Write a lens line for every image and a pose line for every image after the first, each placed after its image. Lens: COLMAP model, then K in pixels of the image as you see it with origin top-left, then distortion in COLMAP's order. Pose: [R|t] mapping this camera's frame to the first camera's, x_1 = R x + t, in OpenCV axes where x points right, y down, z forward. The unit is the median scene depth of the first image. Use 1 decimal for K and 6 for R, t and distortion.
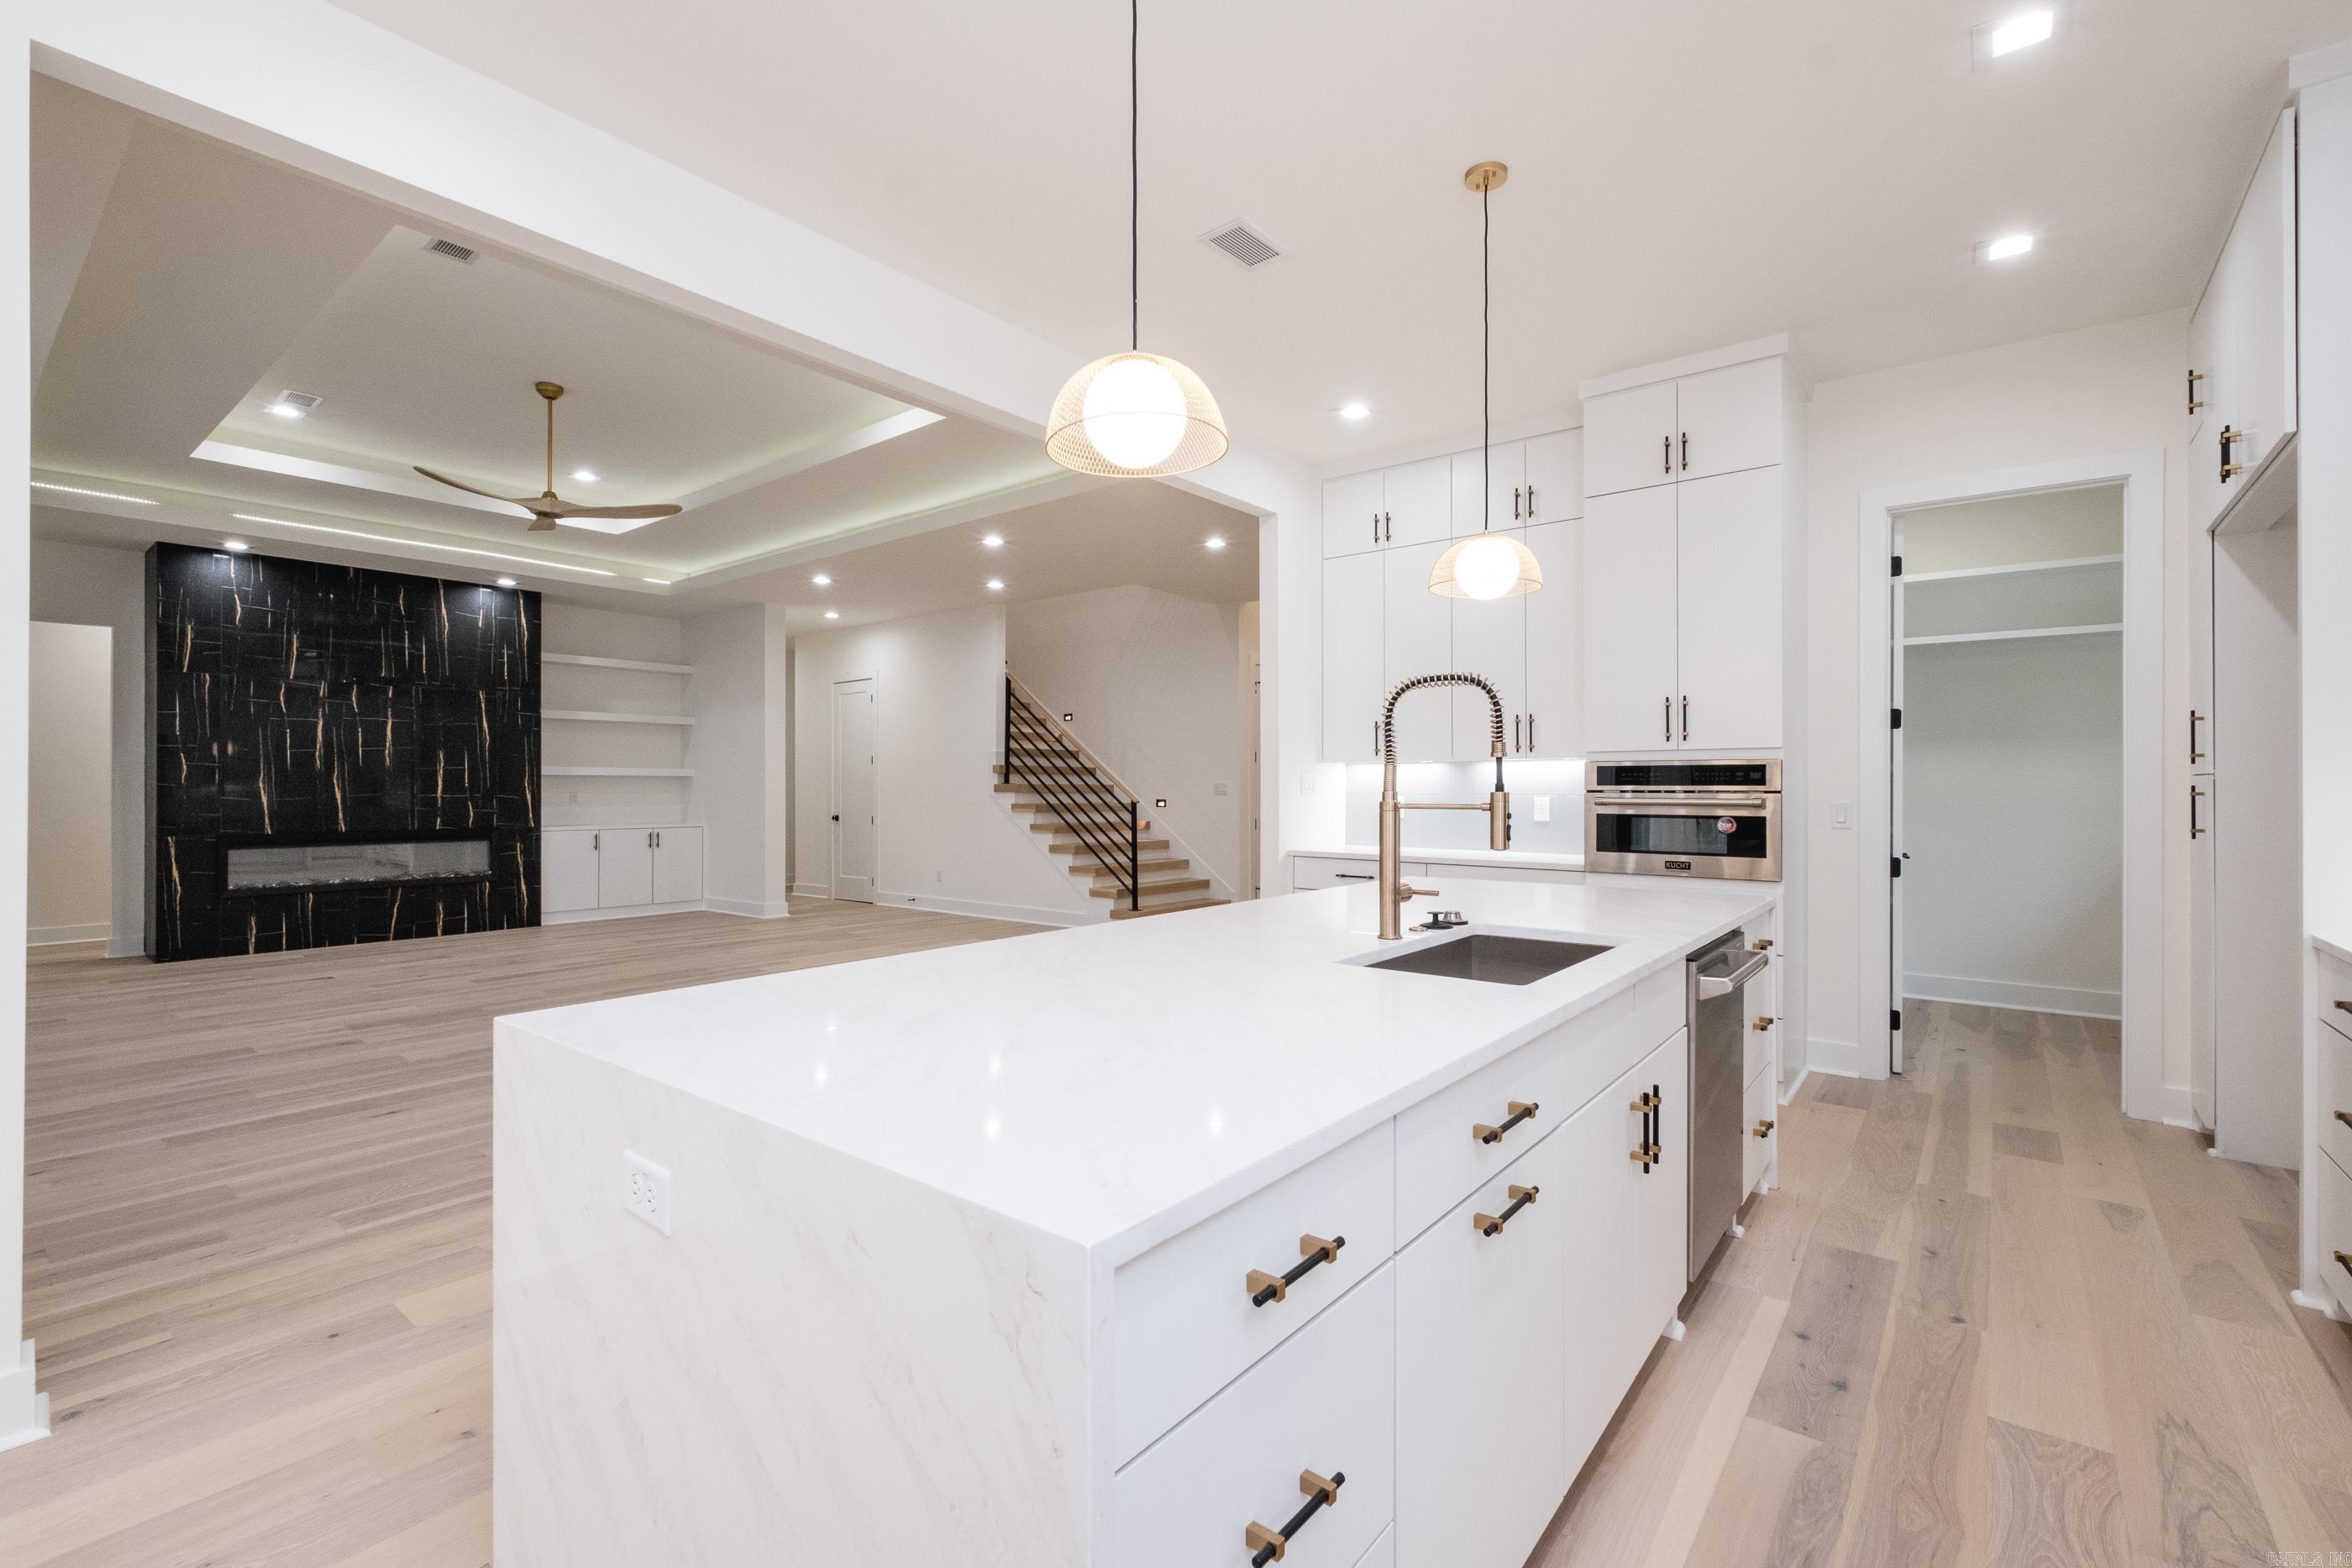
lens RADIAL K [[1023.8, 0, 1155.0], [0, 1023.8, 782.2], [0, 0, 1]] dist [-0.003865, -0.000741]
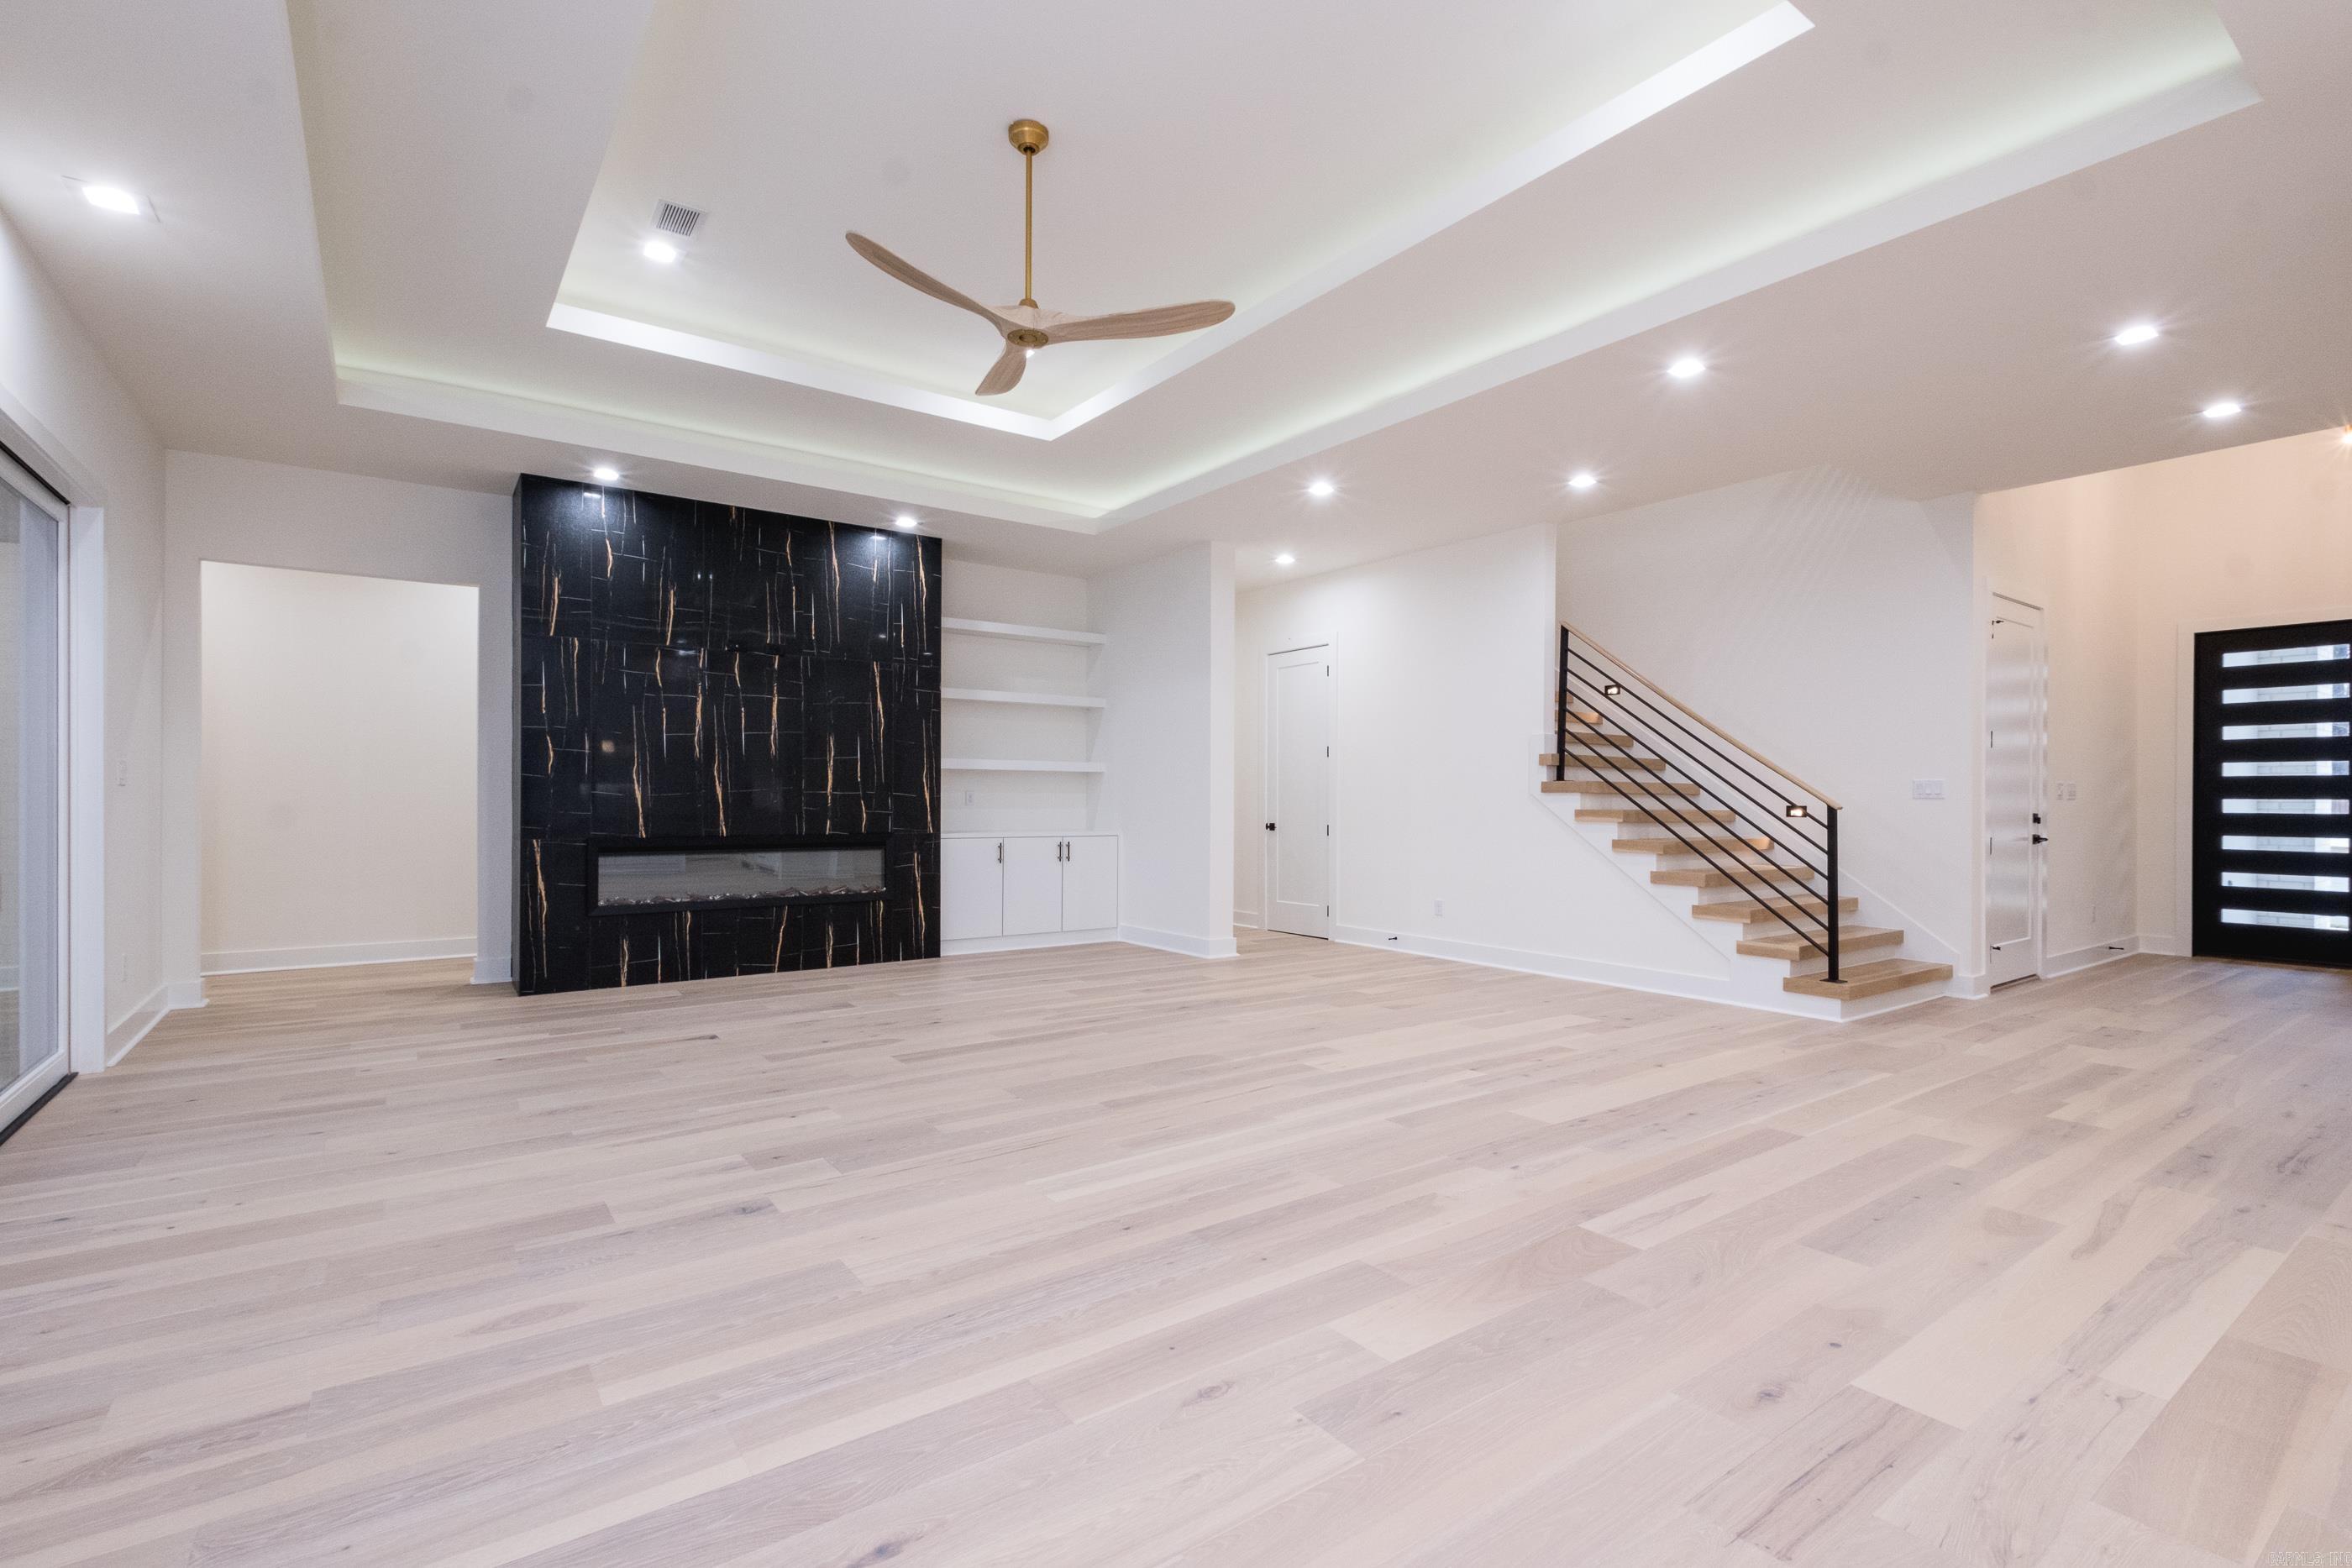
lens RADIAL K [[1040.1, 0, 1220.3], [0, 1040.1, 799.3], [0, 0, 1]] dist [0.012433, -0.000908]
pose [[0.976914, 0.008097, -0.213481, -0.243516], [-0.006395, 0.999942, 0.008663, 0.010143], [0.213538, -0.007098, 0.976909, 0.287441]]
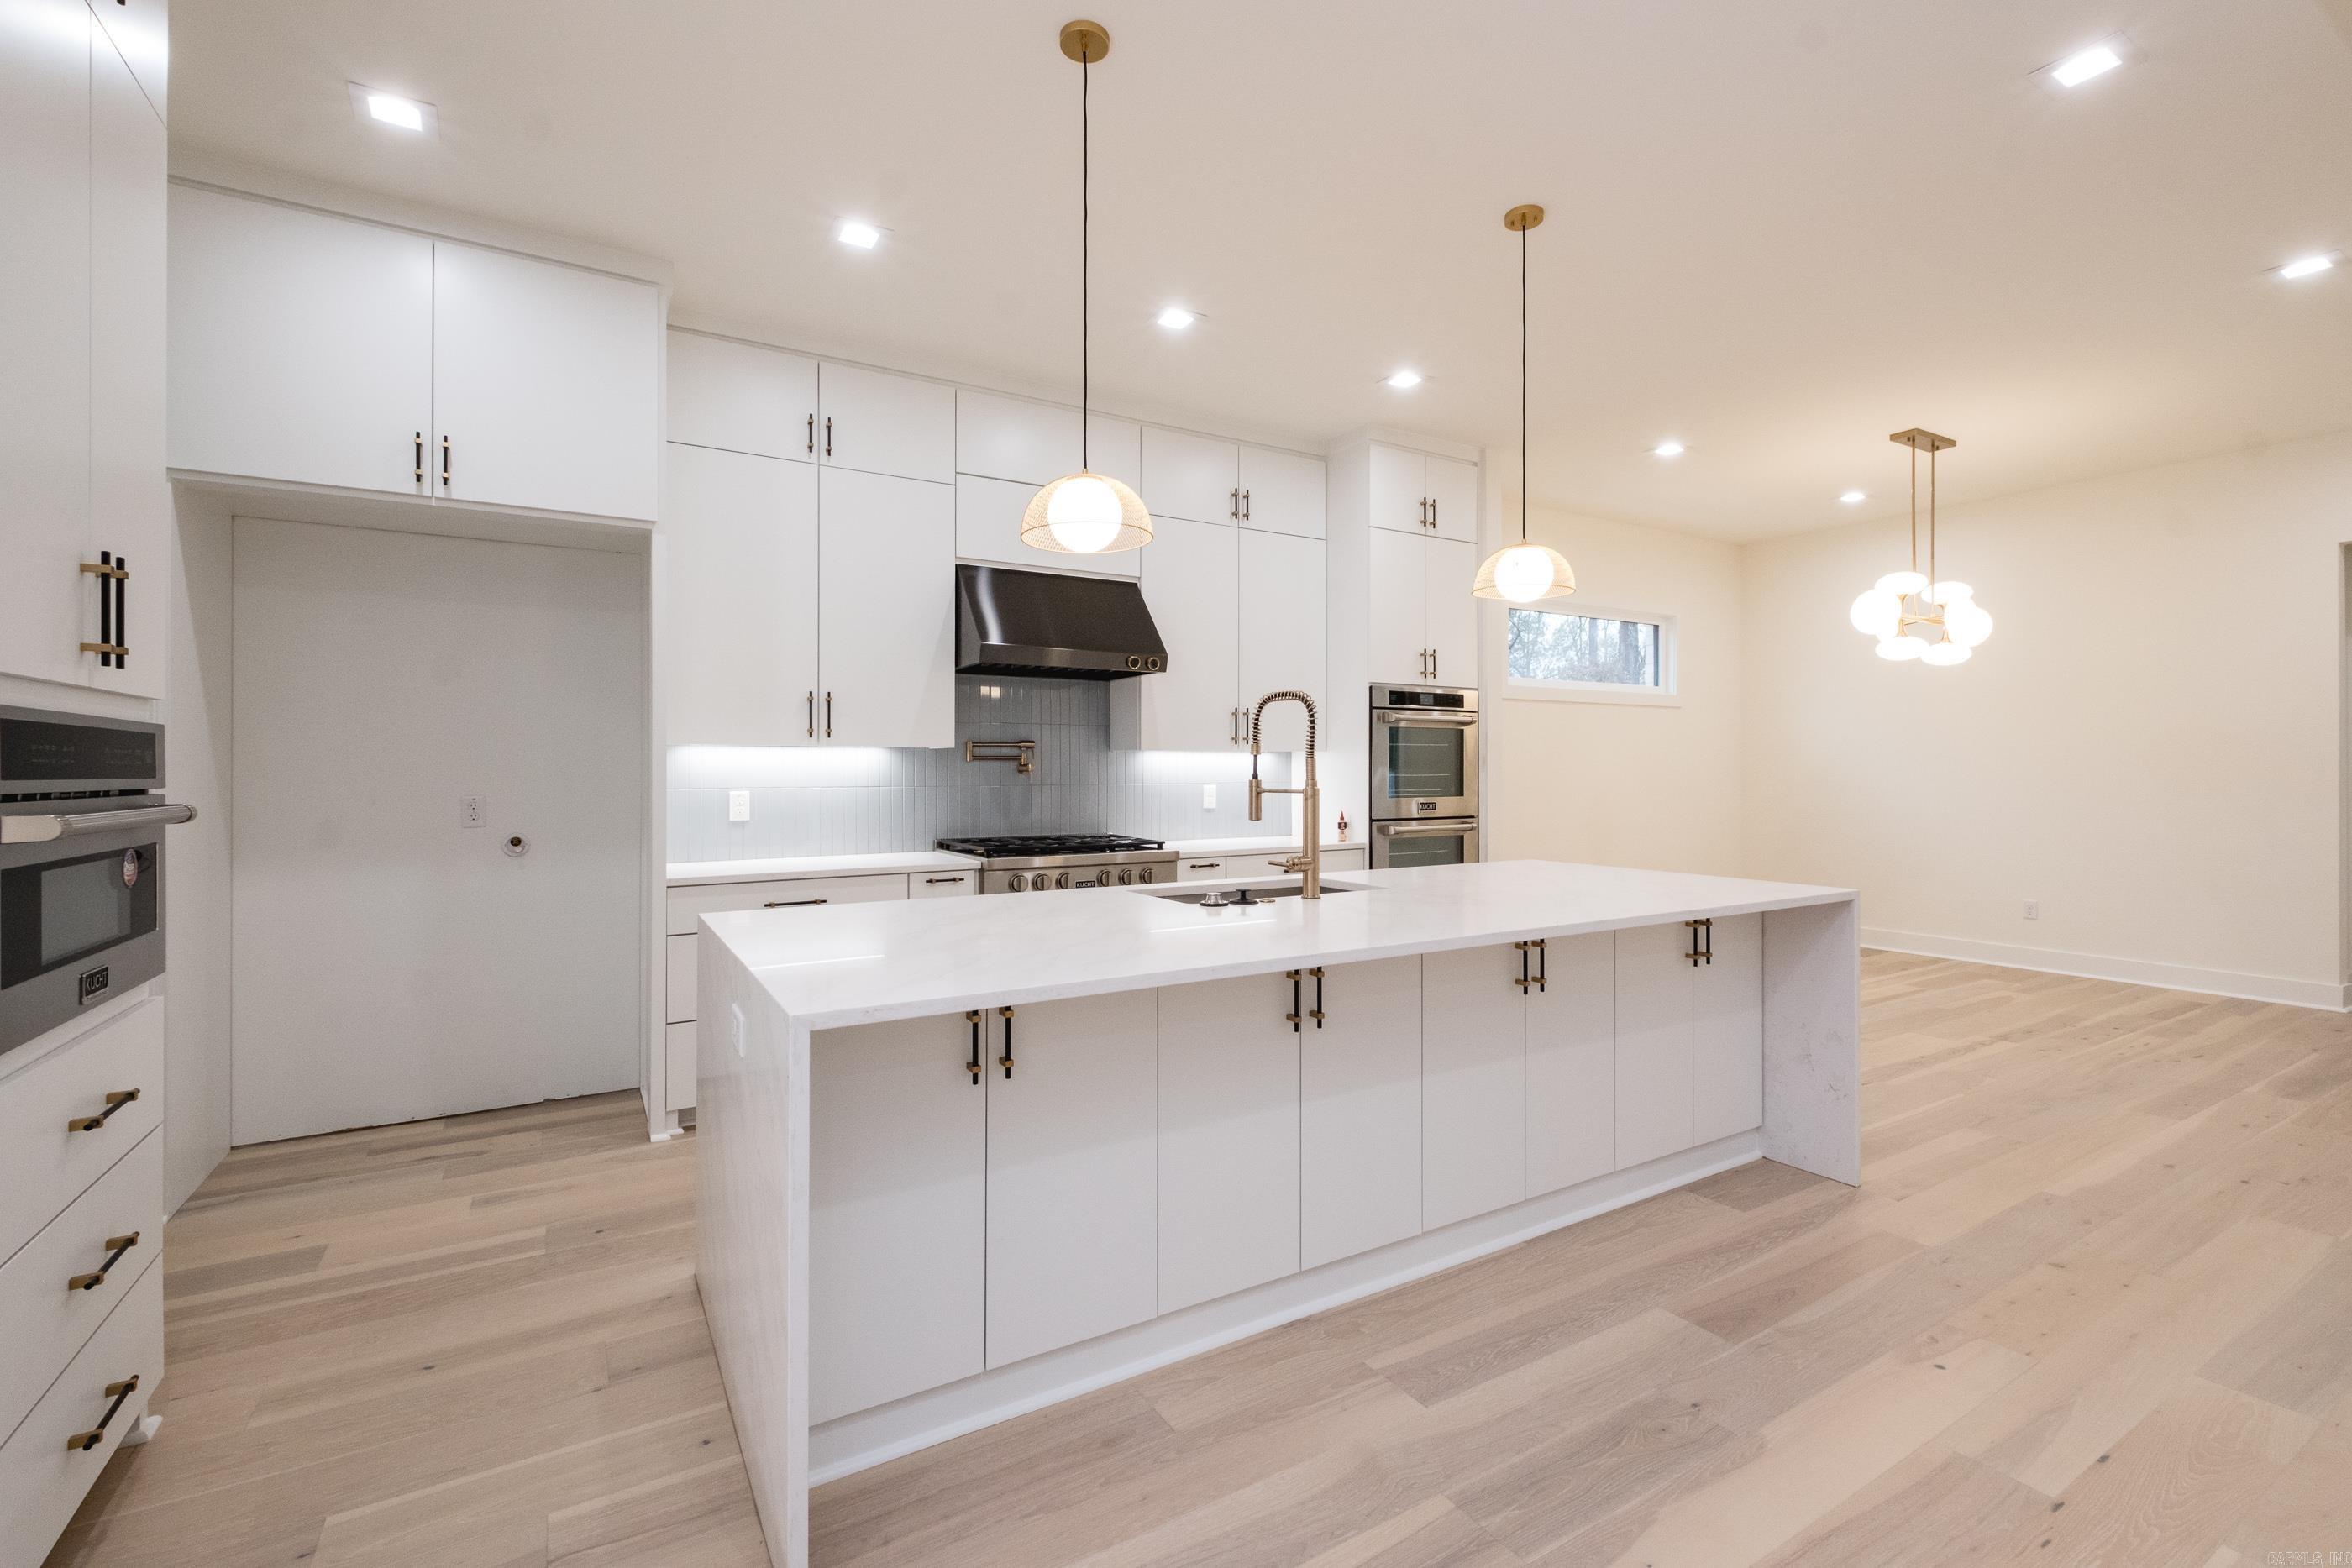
lens RADIAL K [[1041.1, 0, 1227.0], [0, 1041.1, 767.7], [0, 0, 1]] dist [0.000392, -0.000062]
pose [[-0.959567, 0.003852, 0.281453, -0.009811], [0.001769, 0.999969, -0.007653, 0.001664], [-0.281474, -0.006846, -0.959545, 0.576133]]
